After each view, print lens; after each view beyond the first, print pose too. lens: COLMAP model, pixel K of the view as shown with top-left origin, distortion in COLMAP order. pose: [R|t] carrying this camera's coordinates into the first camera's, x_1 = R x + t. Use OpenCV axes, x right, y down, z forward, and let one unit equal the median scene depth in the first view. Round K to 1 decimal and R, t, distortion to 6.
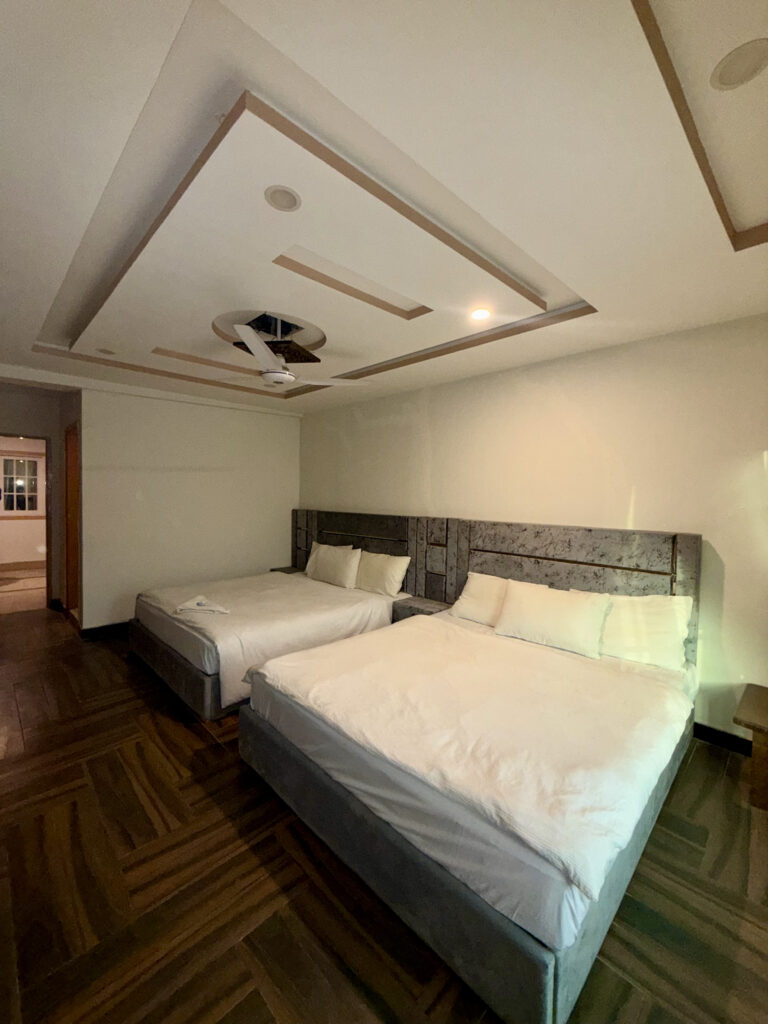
lens RADIAL K [[400.5, 0, 384.0], [0, 400.5, 512.0], [0, 0, 1]] dist [-0.002627, -0.000192]
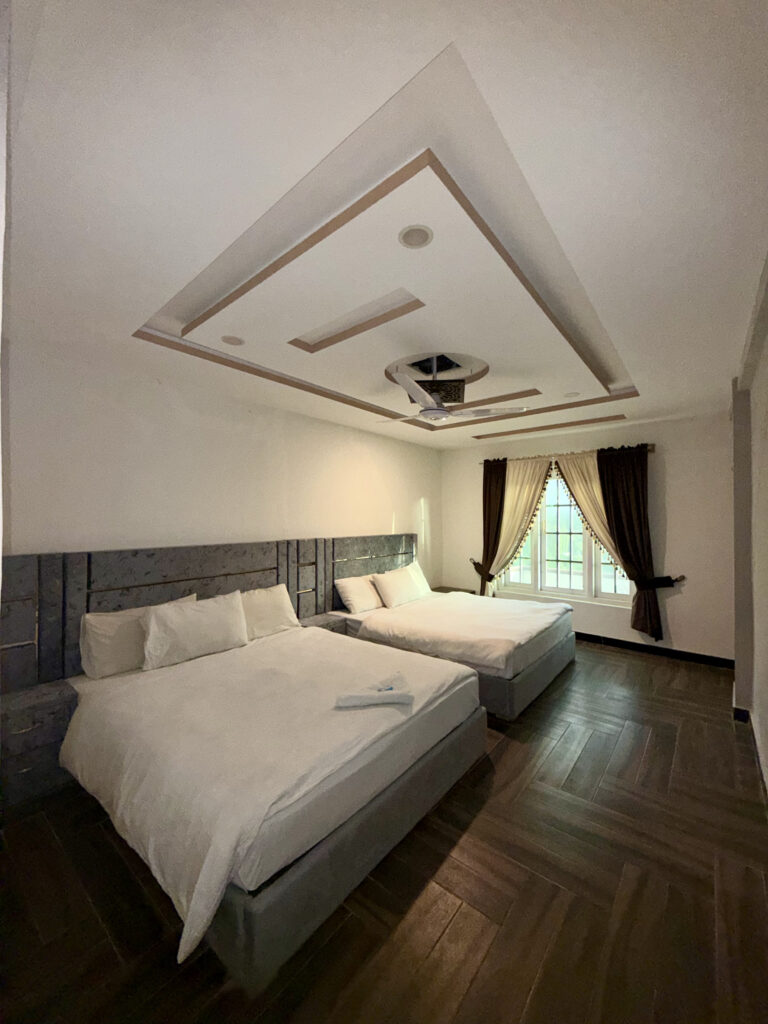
lens RADIAL K [[400.5, 0, 384.0], [0, 400.5, 512.0], [0, 0, 1]] dist [-0.002627, -0.000192]
pose [[-0.106562, 0.000463, 0.994306, -1.004060], [0.042541, 0.999086, 0.004094, -0.056579], [-0.993396, 0.042735, -0.106484, 0.955744]]
